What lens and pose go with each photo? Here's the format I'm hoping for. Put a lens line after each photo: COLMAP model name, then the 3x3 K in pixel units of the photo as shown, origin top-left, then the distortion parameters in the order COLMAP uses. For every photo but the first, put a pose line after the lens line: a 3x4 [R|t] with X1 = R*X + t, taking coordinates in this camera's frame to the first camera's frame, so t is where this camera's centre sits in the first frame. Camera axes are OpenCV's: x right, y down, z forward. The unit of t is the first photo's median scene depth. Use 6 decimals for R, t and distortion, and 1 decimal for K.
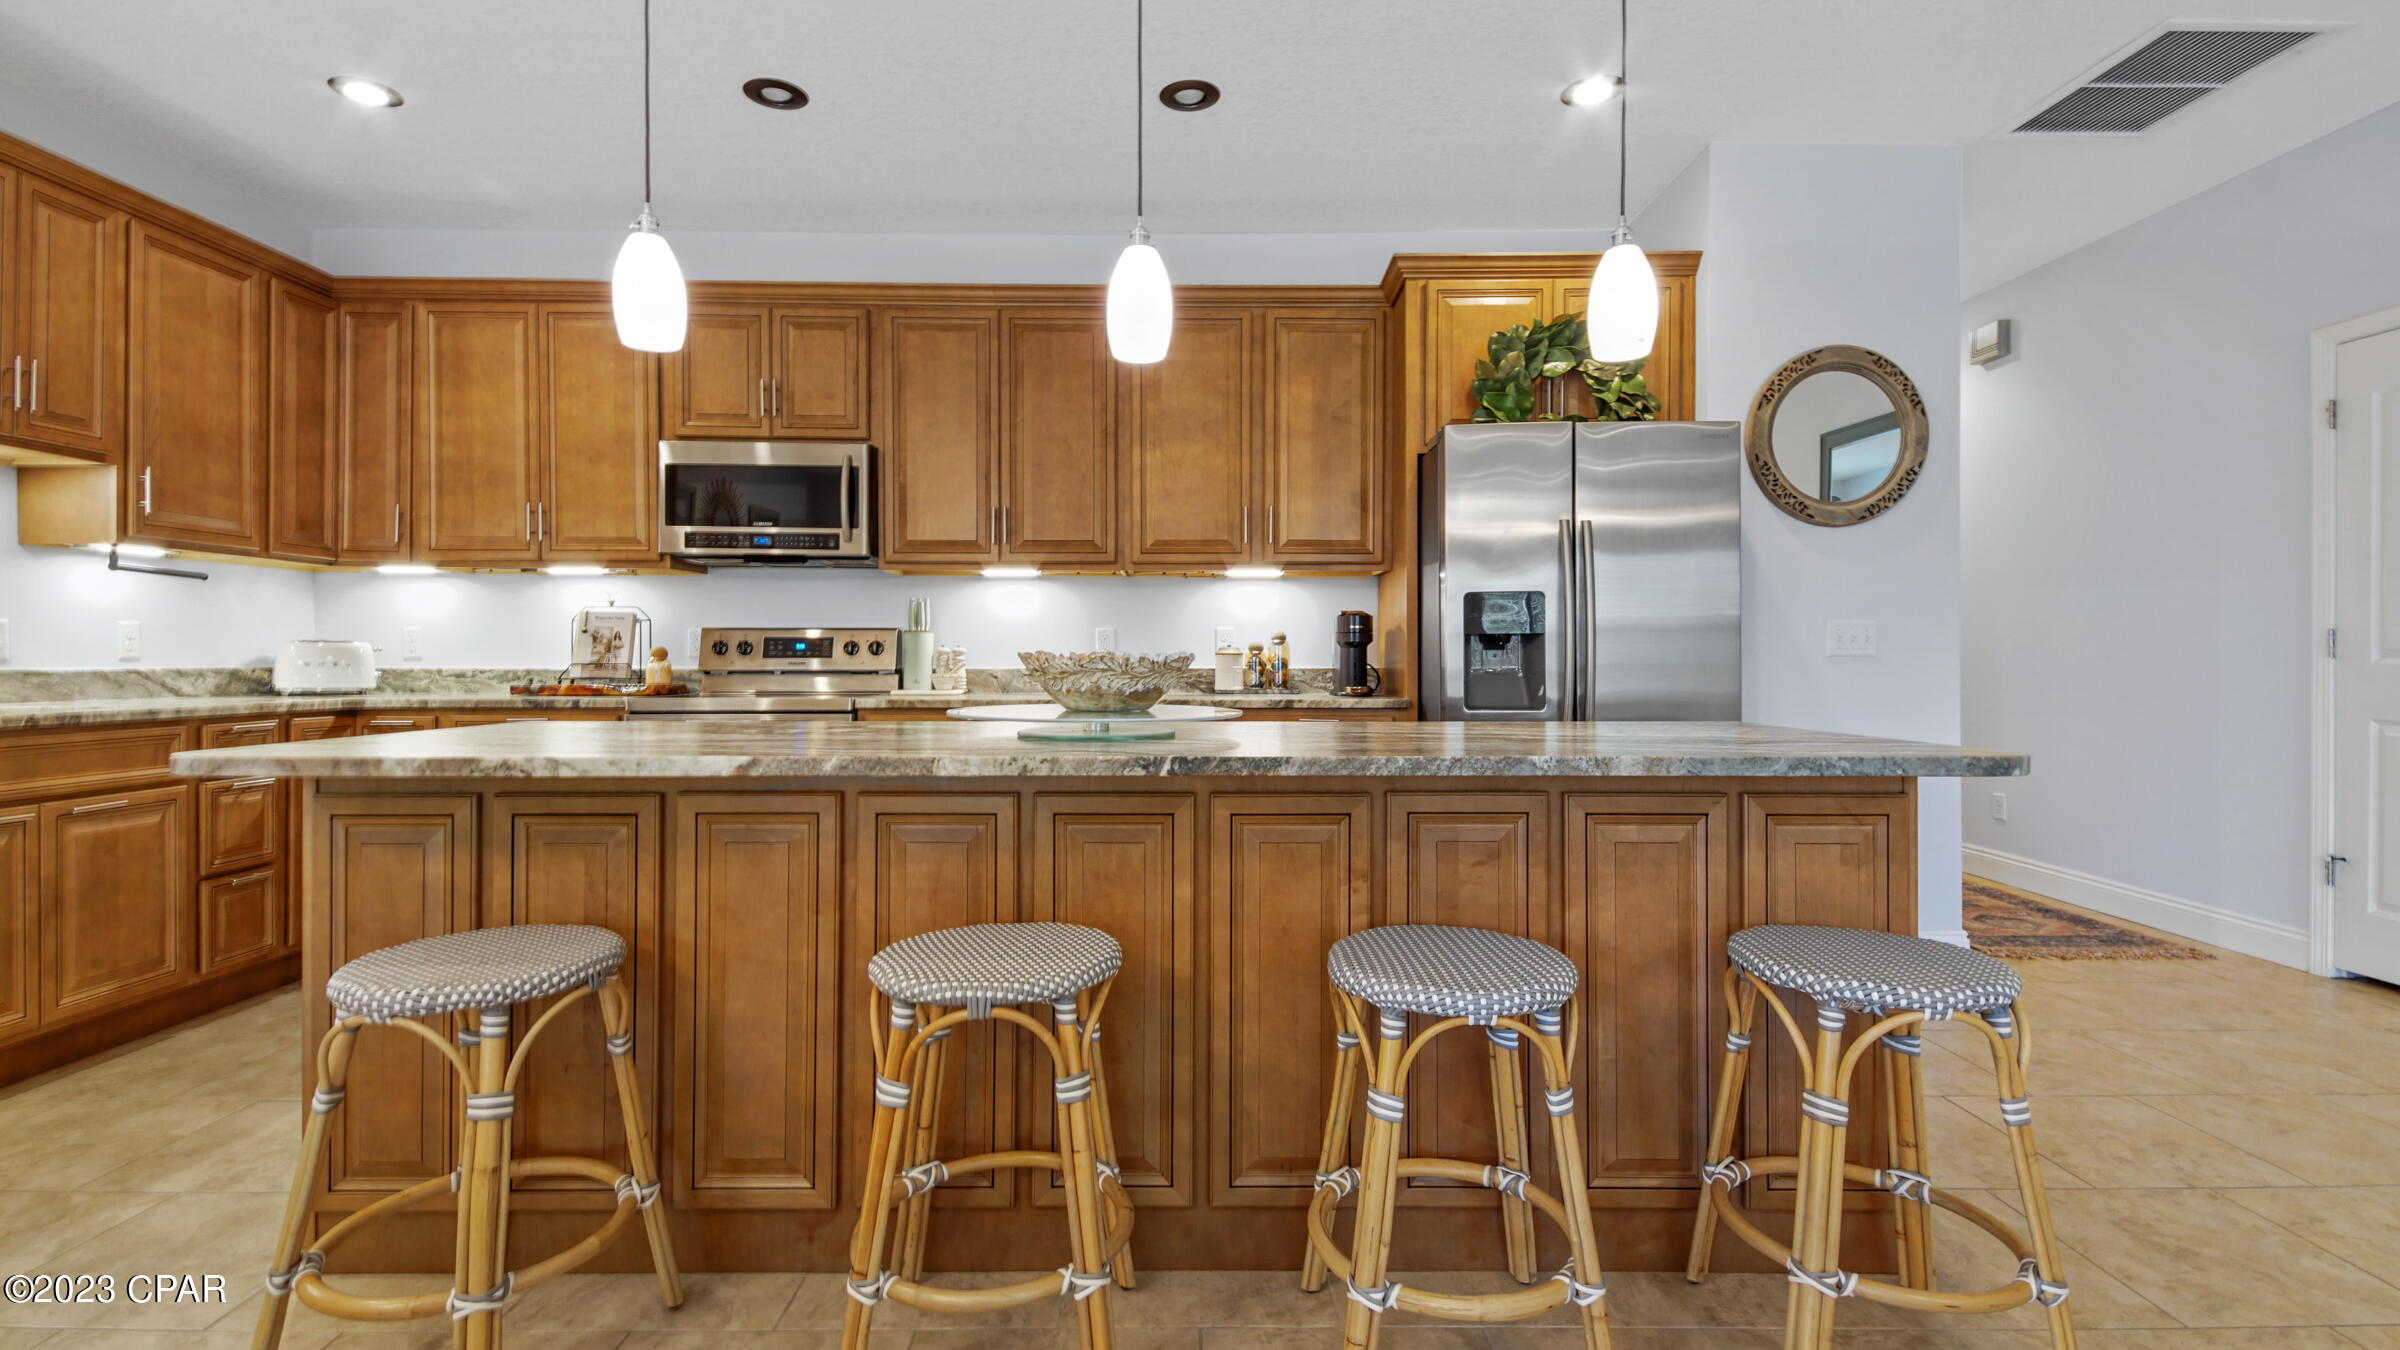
lens RADIAL K [[1076.9, 0, 1192.8], [0, 1076.9, 660.0], [0, 0, 1]] dist [0.041940, -0.024936]
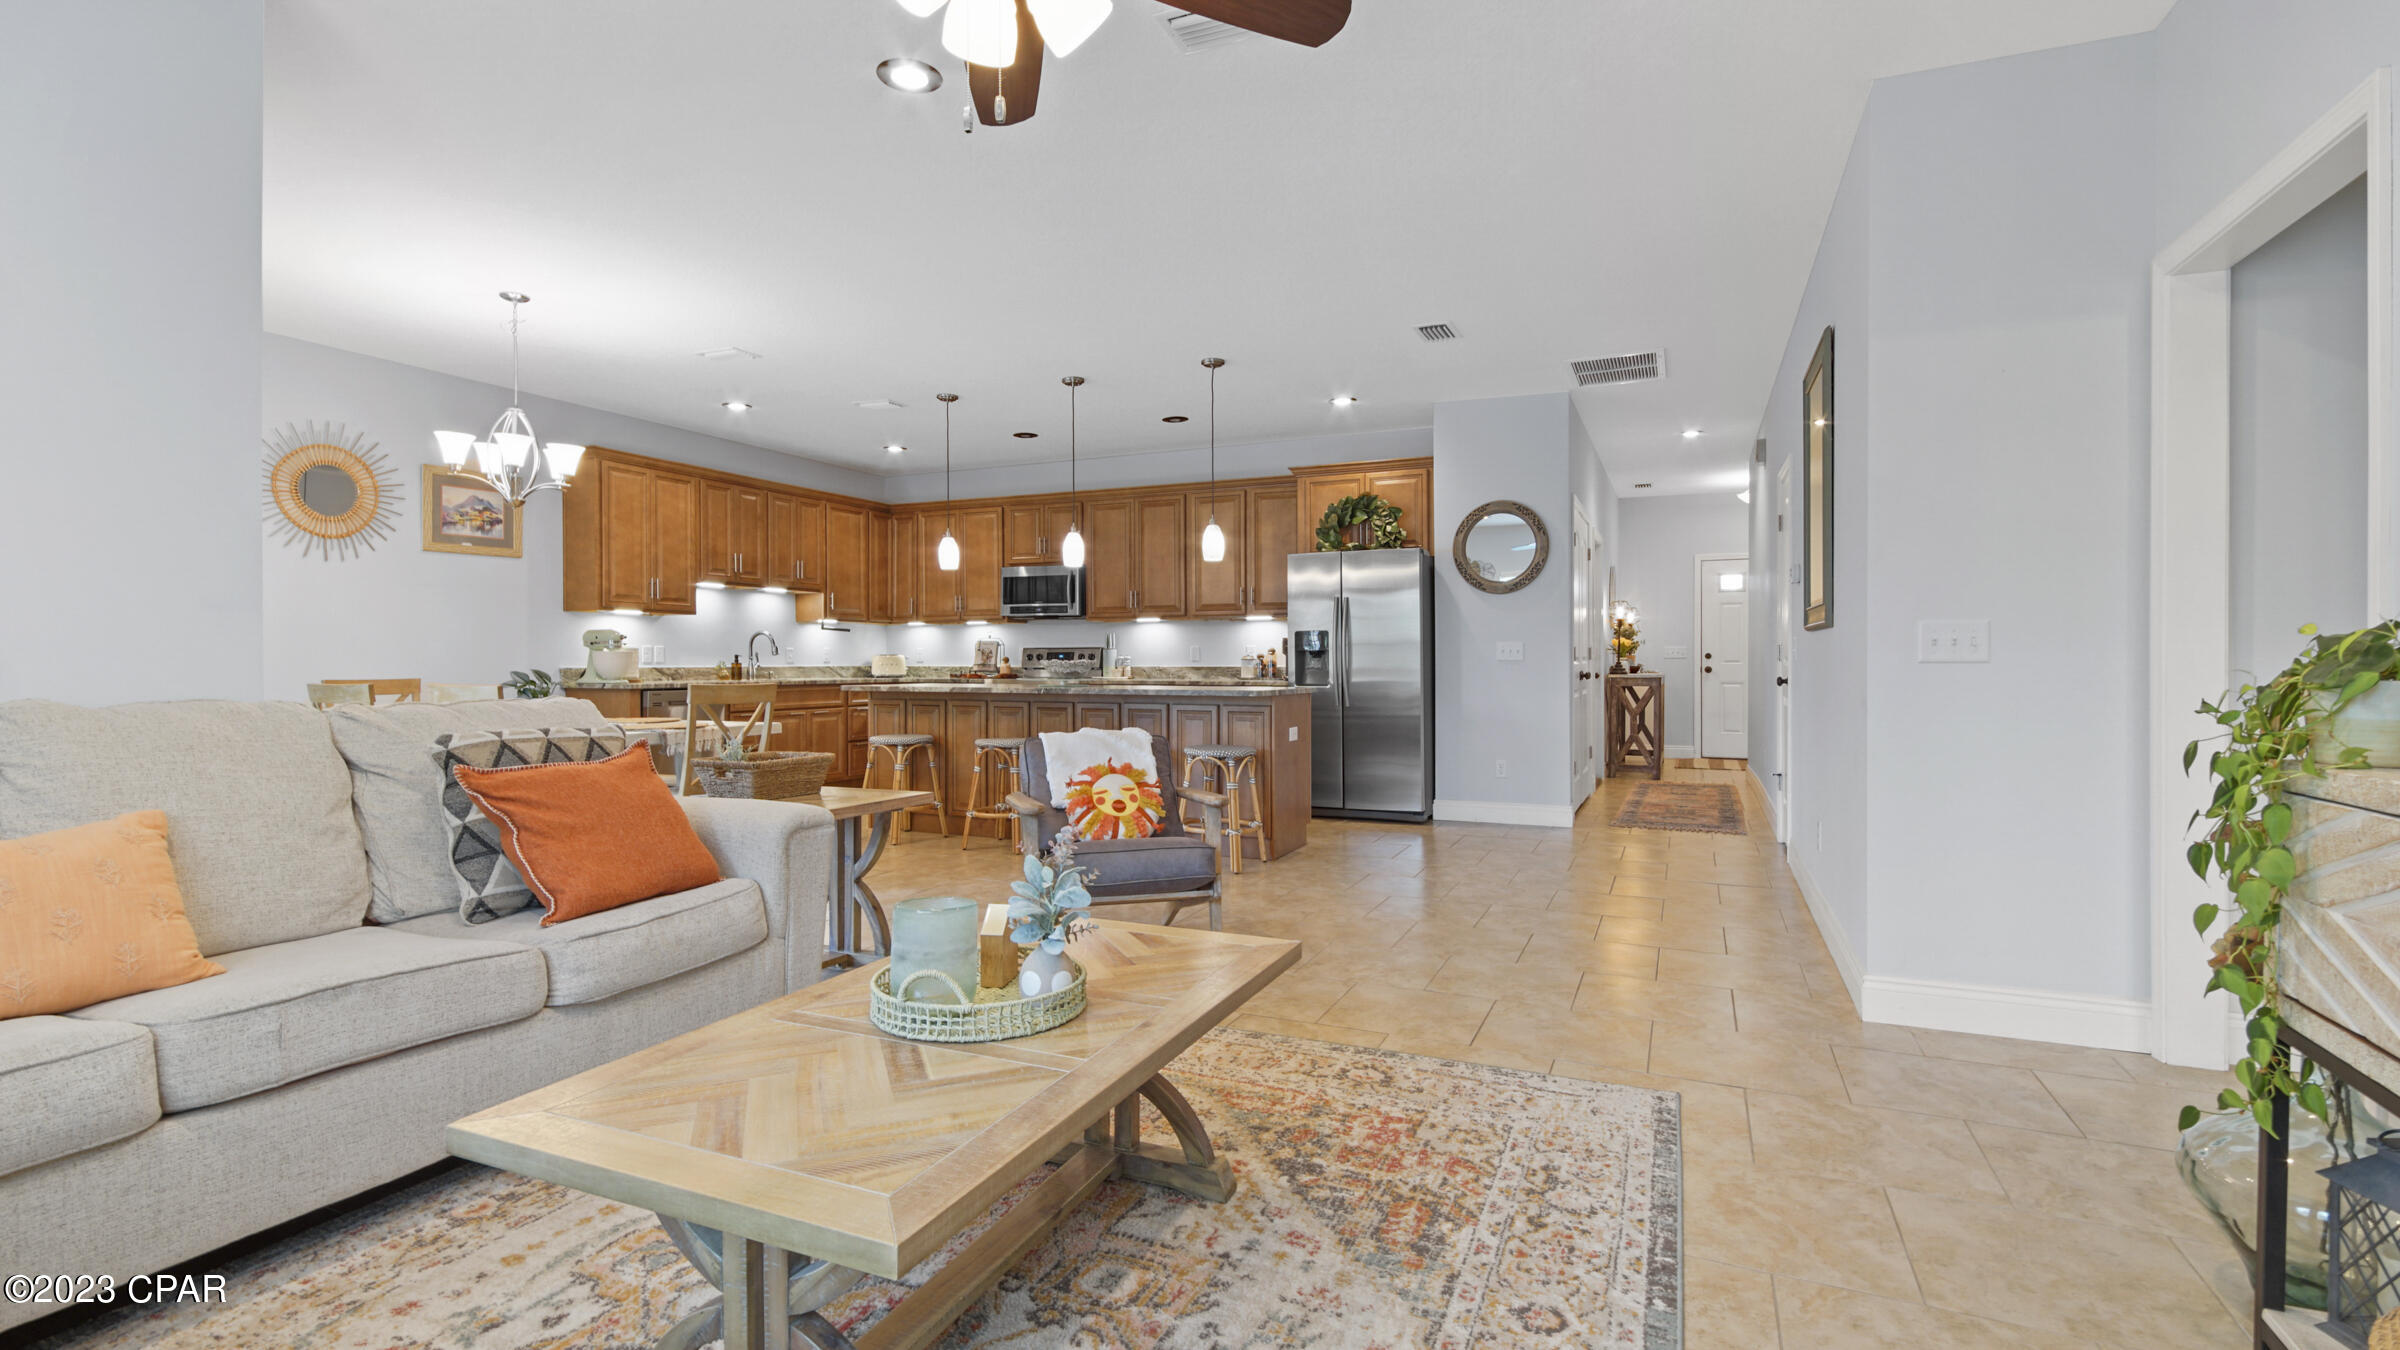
lens RADIAL K [[1076.9, 0, 1192.8], [0, 1076.9, 660.0], [0, 0, 1]] dist [0.041940, -0.024936]
pose [[0.907449, -0.002505, -0.420155, 0.820901], [0.002123, 0.999997, -0.001379, -0.001571], [0.420157, 0.000359, 0.907451, -0.883748]]
